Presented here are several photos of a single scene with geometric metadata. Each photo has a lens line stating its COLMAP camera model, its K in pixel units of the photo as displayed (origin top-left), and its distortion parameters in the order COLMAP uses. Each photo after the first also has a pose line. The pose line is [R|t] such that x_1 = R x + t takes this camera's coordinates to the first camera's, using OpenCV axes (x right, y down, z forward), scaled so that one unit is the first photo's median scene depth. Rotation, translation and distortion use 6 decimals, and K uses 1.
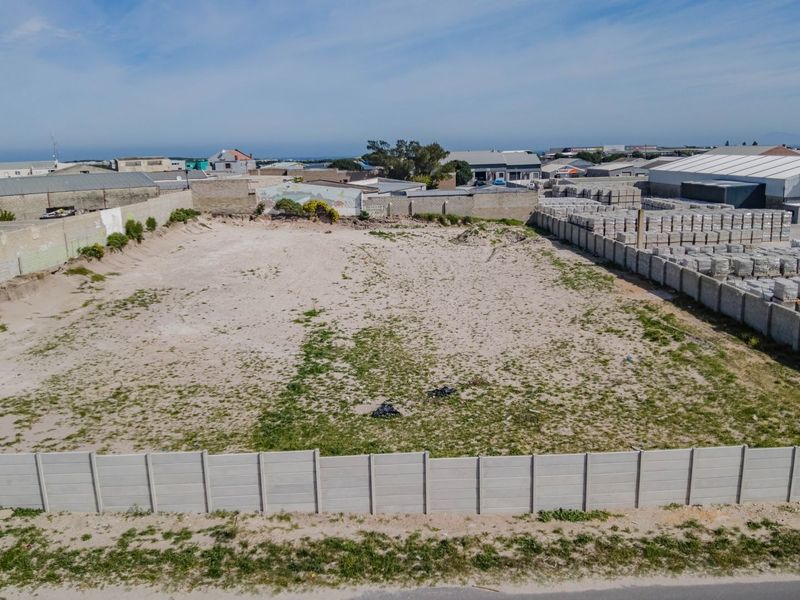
lens RADIAL K [[660.0, 0, 407.1], [0, 660.0, 297.9], [0, 0, 1]] dist [0.105322, -0.303175]
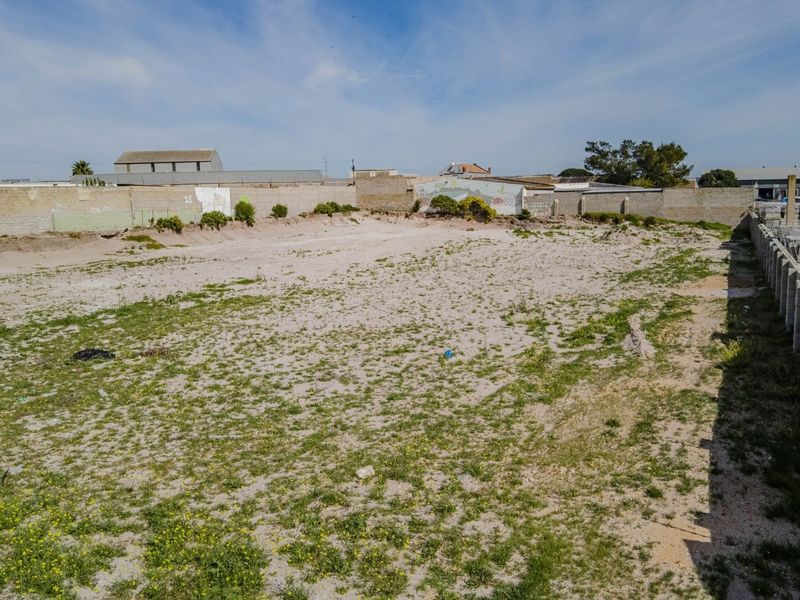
lens RADIAL K [[650.8, 0, 407.0], [0, 650.8, 298.5], [0, 0, 1]] dist [0.178532, -0.535279]
pose [[0.884389, 0.073501, -0.460927, 0.320602], [-0.097677, 0.994802, -0.028779, 0.037596], [0.456416, 0.070474, 0.886971, 0.287380]]
